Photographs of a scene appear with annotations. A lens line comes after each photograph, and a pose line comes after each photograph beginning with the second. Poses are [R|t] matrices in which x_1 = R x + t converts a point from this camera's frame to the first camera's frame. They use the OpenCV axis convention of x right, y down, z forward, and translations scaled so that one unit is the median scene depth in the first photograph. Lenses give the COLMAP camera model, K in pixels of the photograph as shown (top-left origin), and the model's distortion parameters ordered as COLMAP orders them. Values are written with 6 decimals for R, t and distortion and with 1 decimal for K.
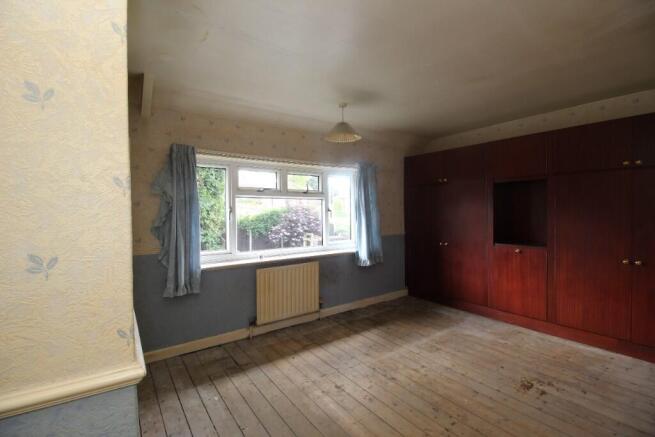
lens RADIAL K [[300.5, 0, 330.0], [0, 300.5, 217.9], [0, 0, 1]] dist [-0.011172, -0.003504]
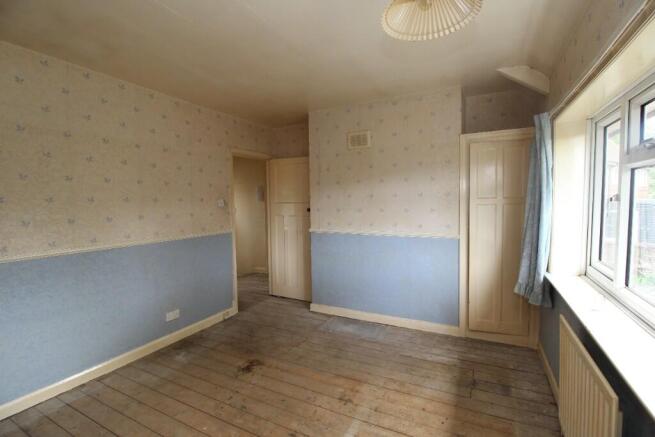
lens RADIAL K [[300.5, 0, 333.0], [0, 300.5, 216.7], [0, 0, 1]] dist [-0.011172, -0.003504]
pose [[-0.887131, 0.048197, -0.458994, 0.330342], [0.015920, 0.997136, 0.073937, -0.038406], [0.461243, 0.058284, -0.885357, 1.271243]]
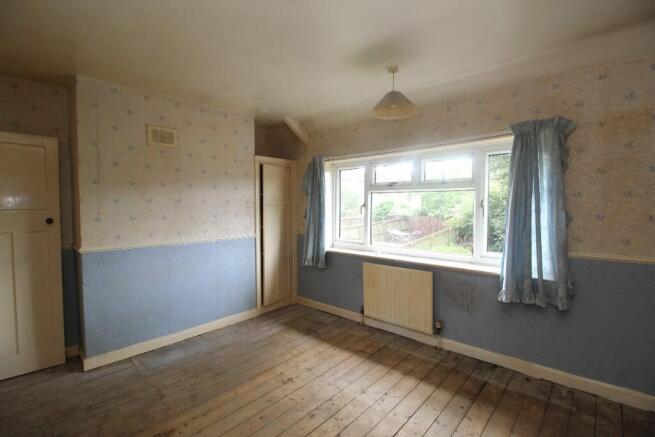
lens RADIAL K [[300.5, 0, 324.1], [0, 300.5, 217.7], [0, 0, 1]] dist [-0.011172, -0.003504]
pose [[0.197639, 0.049911, -0.979003, 0.754147], [-0.014303, 0.998743, 0.048030, -0.032256], [0.980171, 0.004510, 0.198104, 0.663015]]
